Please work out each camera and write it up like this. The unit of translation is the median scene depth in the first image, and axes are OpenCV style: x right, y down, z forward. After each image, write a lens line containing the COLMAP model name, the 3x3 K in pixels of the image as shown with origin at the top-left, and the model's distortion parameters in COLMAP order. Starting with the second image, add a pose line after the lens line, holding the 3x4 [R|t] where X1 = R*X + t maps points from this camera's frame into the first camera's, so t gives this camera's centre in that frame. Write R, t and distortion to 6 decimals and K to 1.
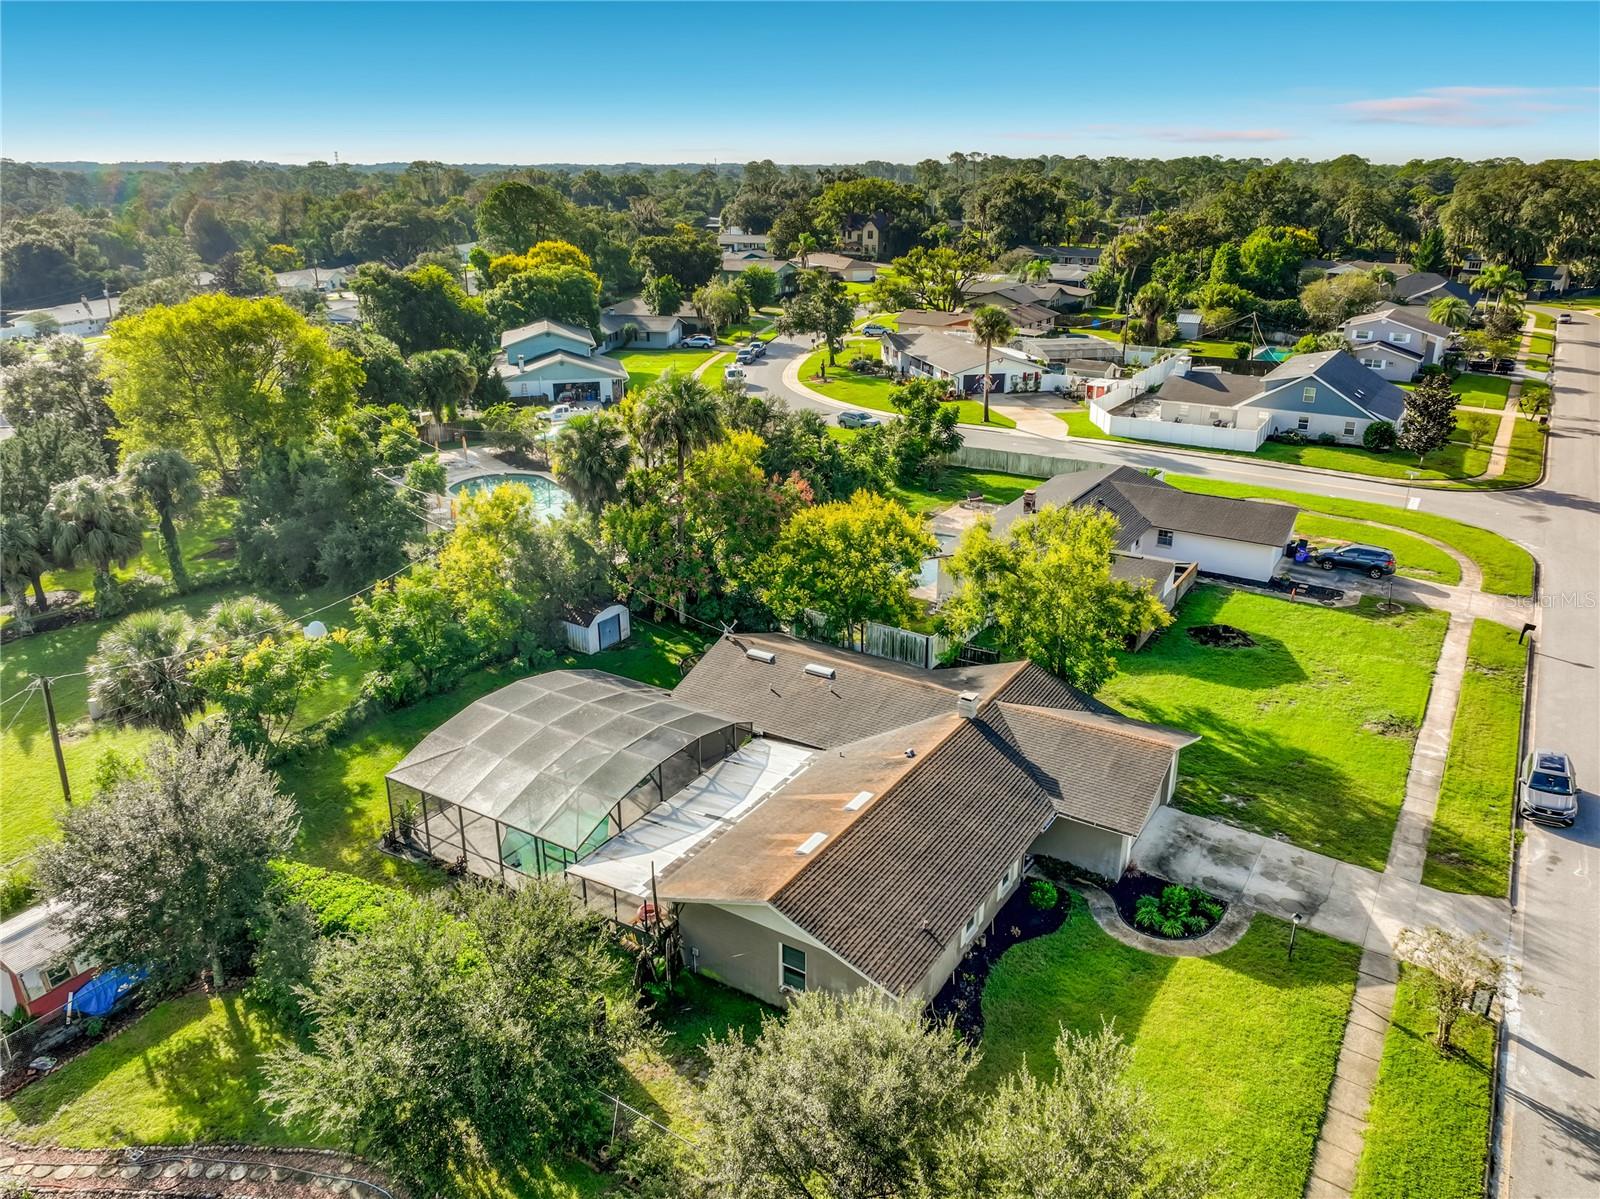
lens RADIAL K [[1160.6, 0, 805.2], [0, 1160.6, 530.3], [0, 0, 1]] dist [-0.011527, 0.012084]
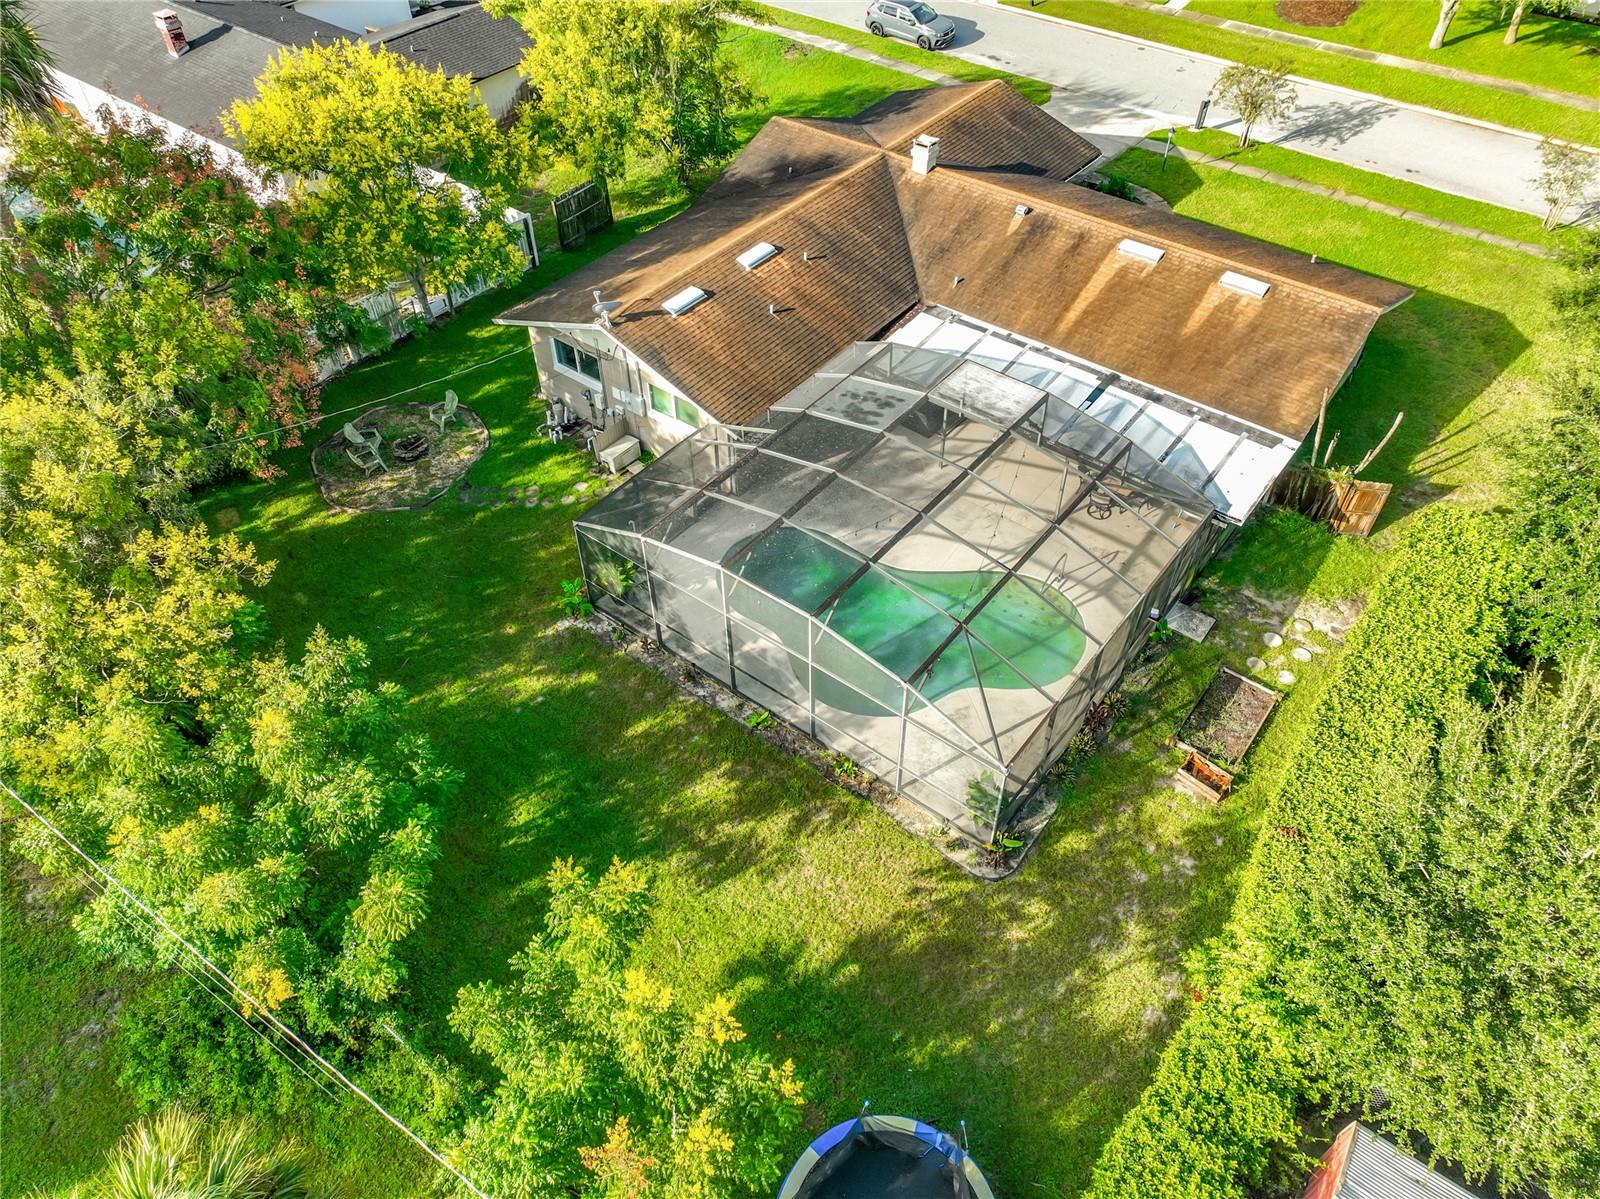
lens RADIAL K [[1136.6, 0, 804.8], [0, 1136.6, 598.3], [0, 0, 1]] dist [-0.005141, 0.022090]
pose [[0.100361, -0.707710, 0.699339, -0.526340], [0.300977, 0.691551, 0.656636, -0.147223], [-0.948336, 0.144584, 0.282409, 0.748867]]
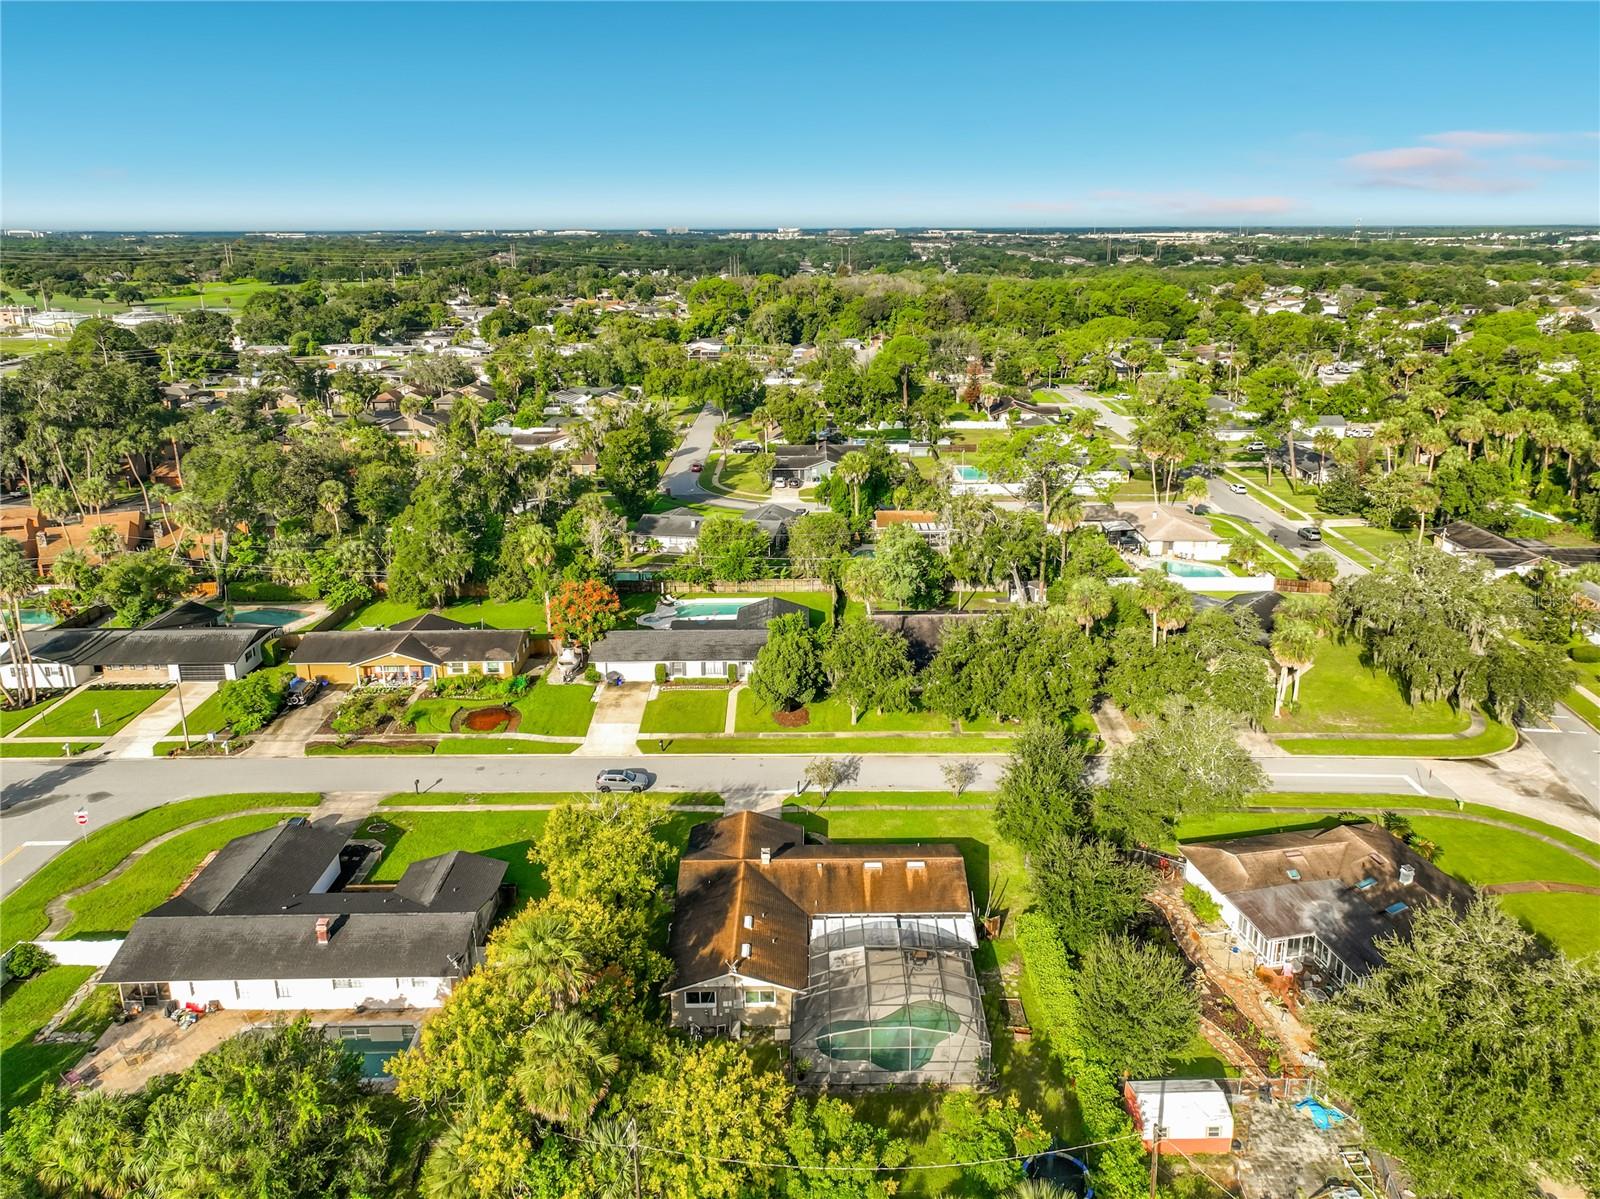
lens RADIAL K [[1147.0, 0, 818.3], [0, 1147.0, 552.1], [0, 0, 1]] dist [-0.001240, 0.003853]
pose [[-0.535045, -0.228632, 0.813298, -1.059181], [0.259979, 0.871409, 0.416001, -0.835033], [-0.803827, 0.434020, -0.406804, 1.216096]]
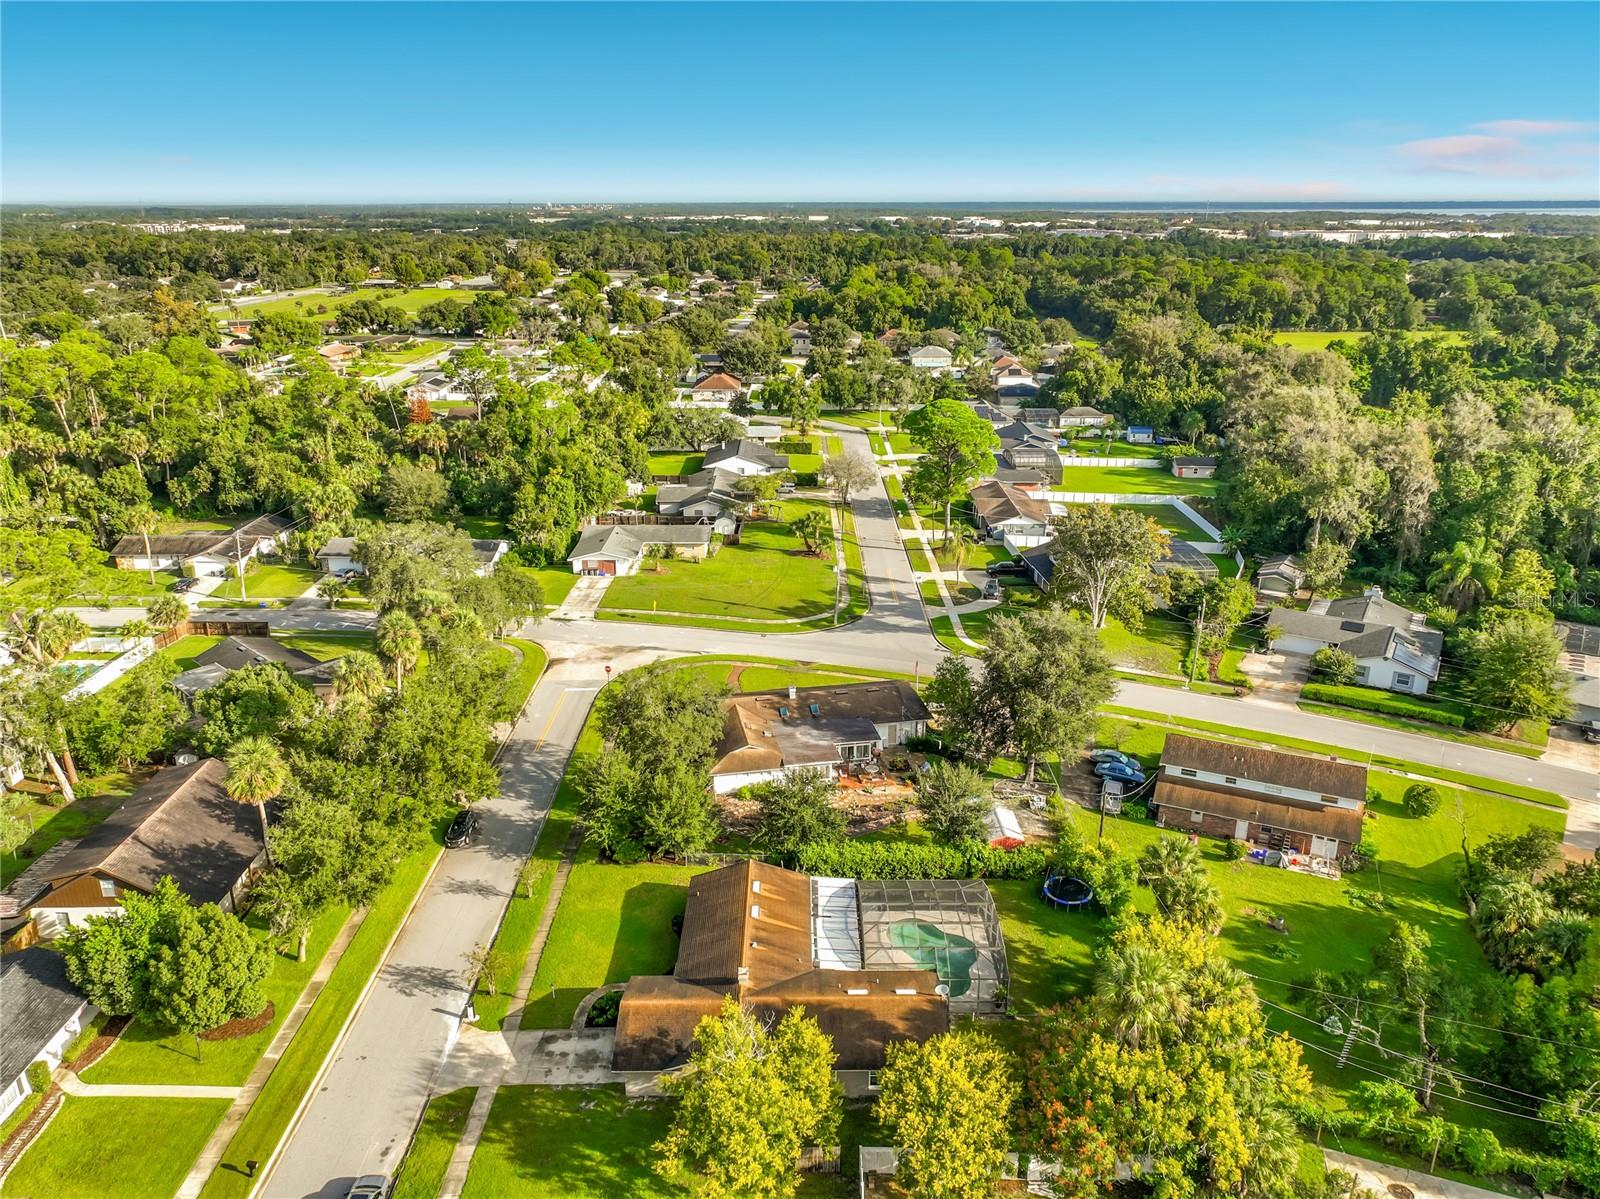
lens RADIAL K [[1105.9, 0, 796.0], [0, 1105.9, 616.3], [0, 0, 1]] dist [0.001539, 0.002341]
pose [[-0.845663, 0.183957, -0.501014, 0.635381], [-0.160946, 0.807129, 0.568014, -0.960590], [0.508872, 0.560984, -0.652952, 1.470079]]
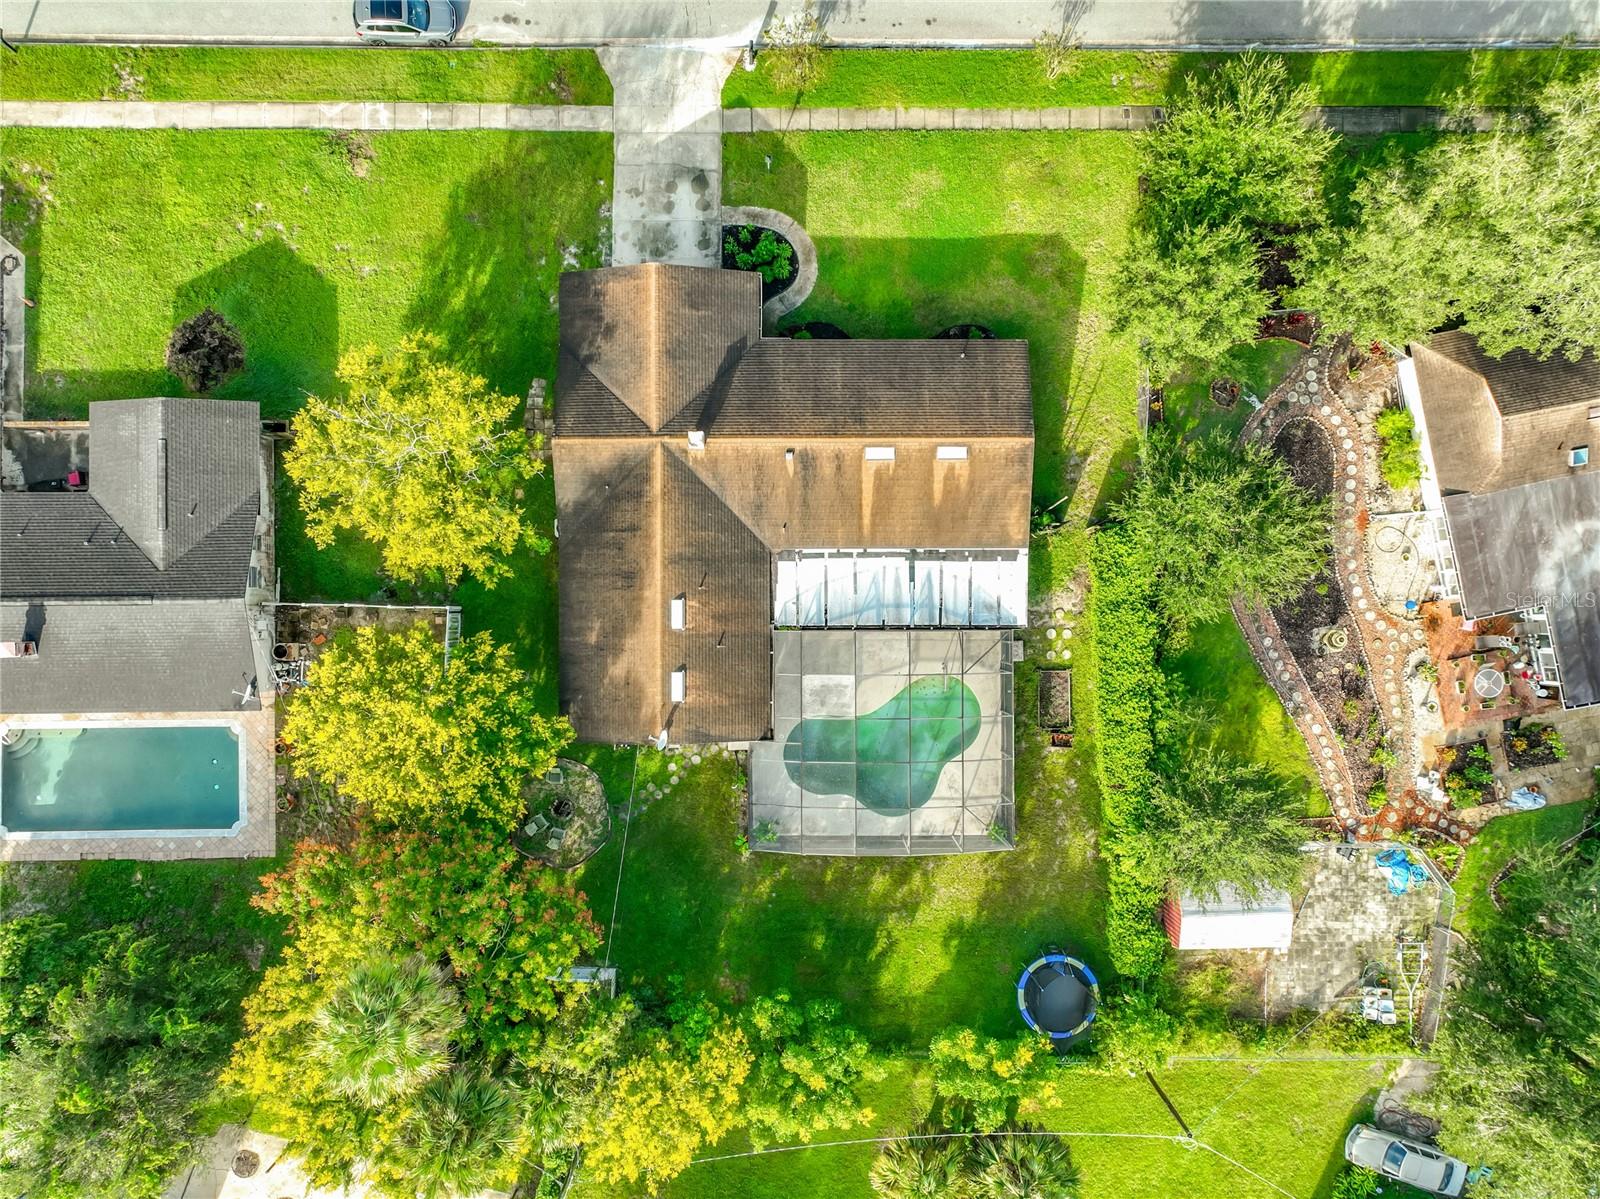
lens RADIAL K [[1136.6, 0, 804.8], [0, 1136.6, 598.3], [0, 0, 1]] dist [-0.005141, 0.022090]
pose [[-0.531963, -0.846739, 0.006940, -0.036968], [0.249179, -0.148703, 0.956973, -0.708358], [-0.809274, 0.510803, 0.290095, 0.572048]]
